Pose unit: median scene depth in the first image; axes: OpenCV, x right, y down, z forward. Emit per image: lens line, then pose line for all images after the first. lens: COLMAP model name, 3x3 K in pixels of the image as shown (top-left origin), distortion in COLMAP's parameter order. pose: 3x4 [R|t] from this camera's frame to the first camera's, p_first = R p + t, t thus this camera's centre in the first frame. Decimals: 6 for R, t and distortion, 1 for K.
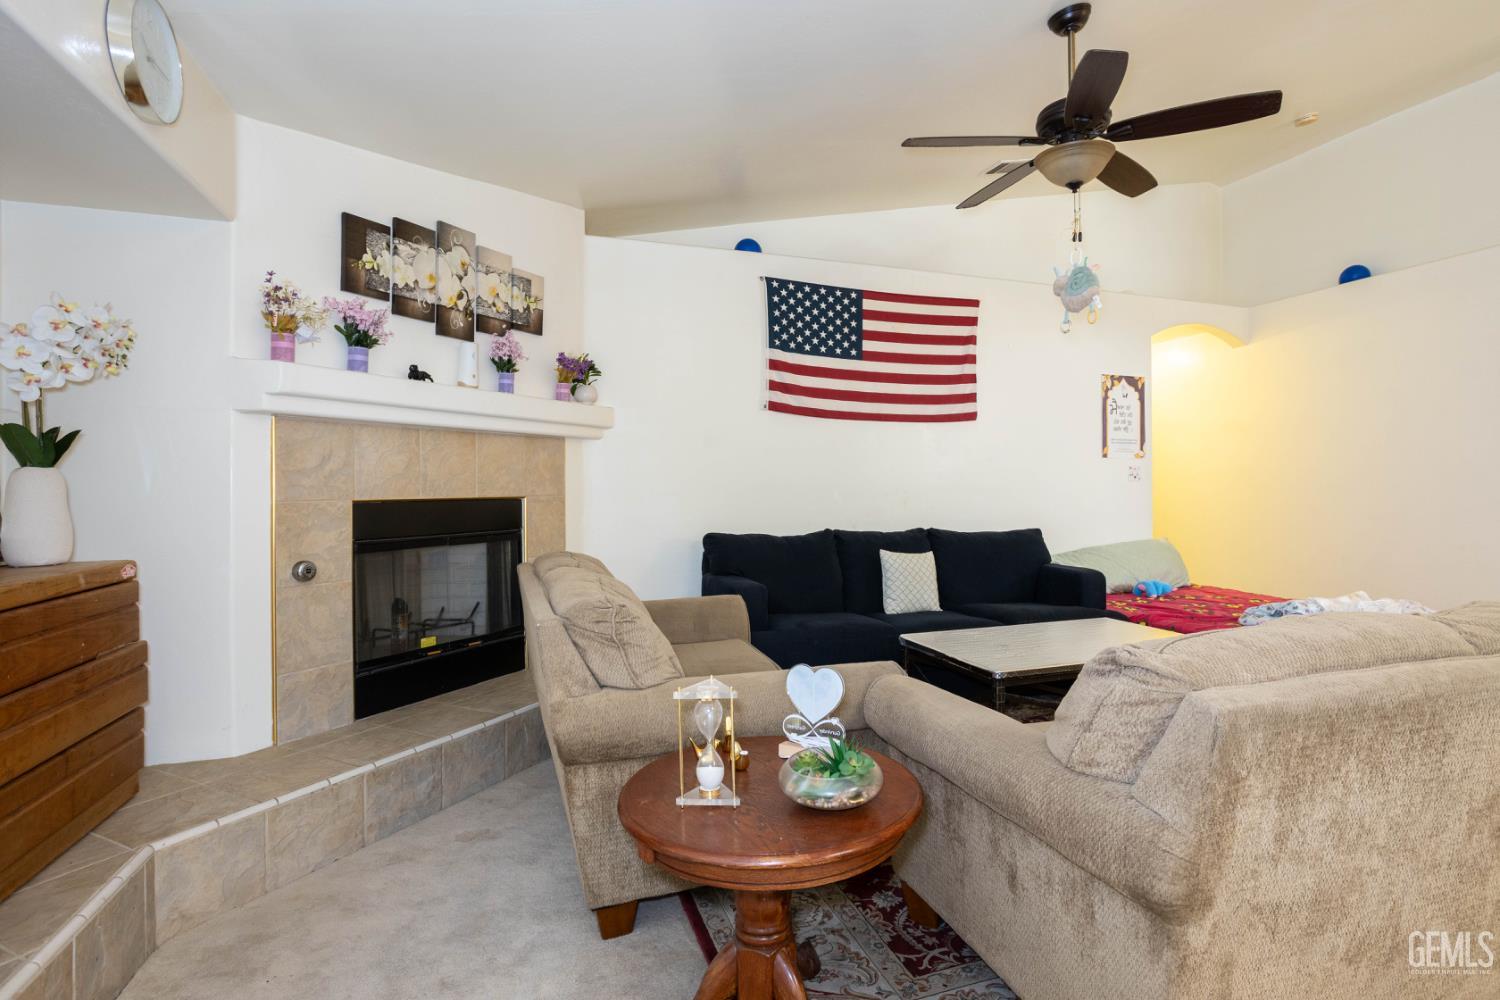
lens RADIAL K [[727.1, 0, 741.9], [0, 727.1, 490.3], [0, 0, 1]] dist [-0.029498, 0.001142]
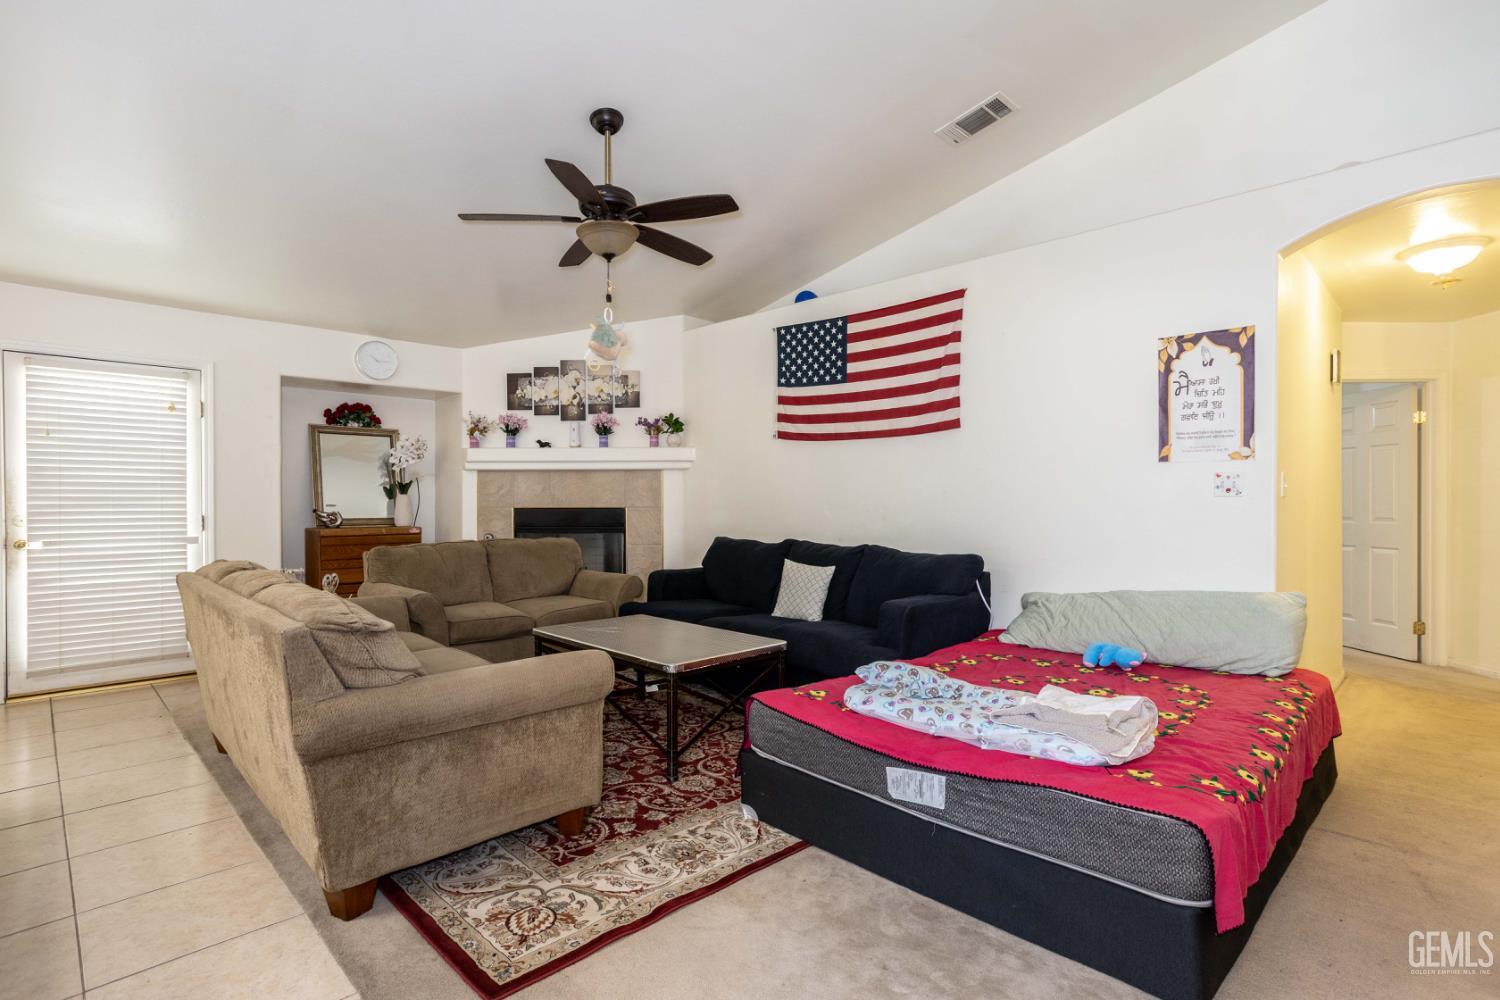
lens RADIAL K [[727.1, 0, 744.3], [0, 727.1, 504.6], [0, 0, 1]] dist [-0.029498, 0.001142]
pose [[0.455681, 0.006024, -0.890123, 1.148455], [-0.010018, 0.999948, 0.001639, -0.003342], [0.890087, 0.008170, 0.455717, 0.434736]]
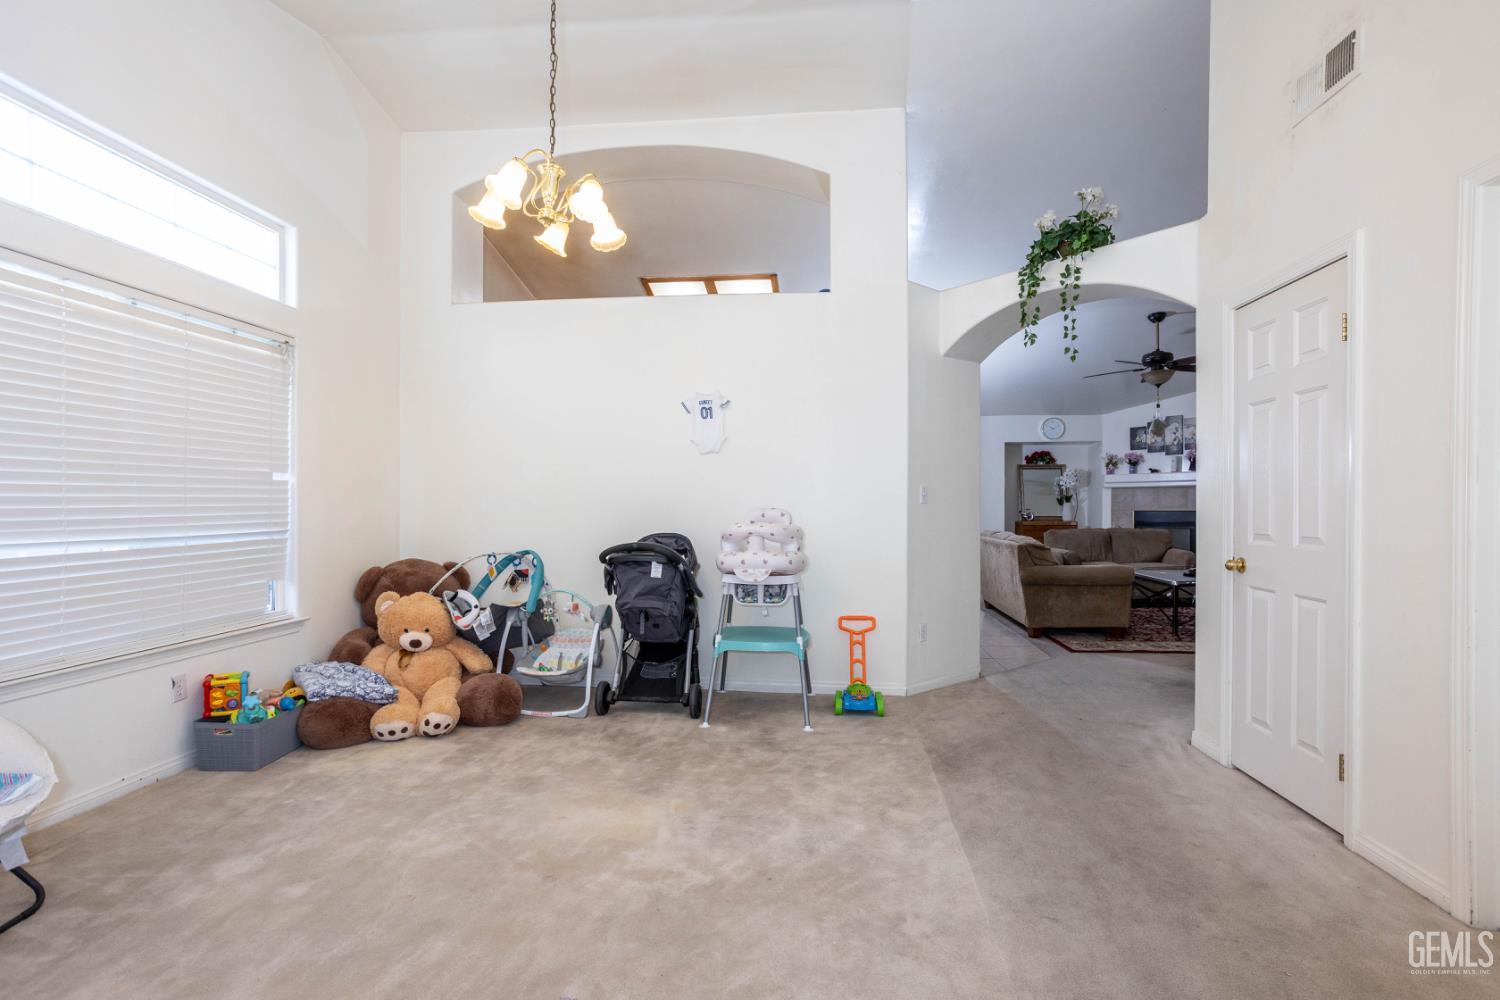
lens RADIAL K [[727.1, 0, 748.7], [0, 727.1, 504.0], [0, 0, 1]] dist [-0.029498, 0.001142]
pose [[-0.401713, 0.001542, -0.915764, 2.293170], [-0.009529, 0.999937, 0.005864, -0.012967], [0.915716, 0.011081, -0.401673, 0.479303]]
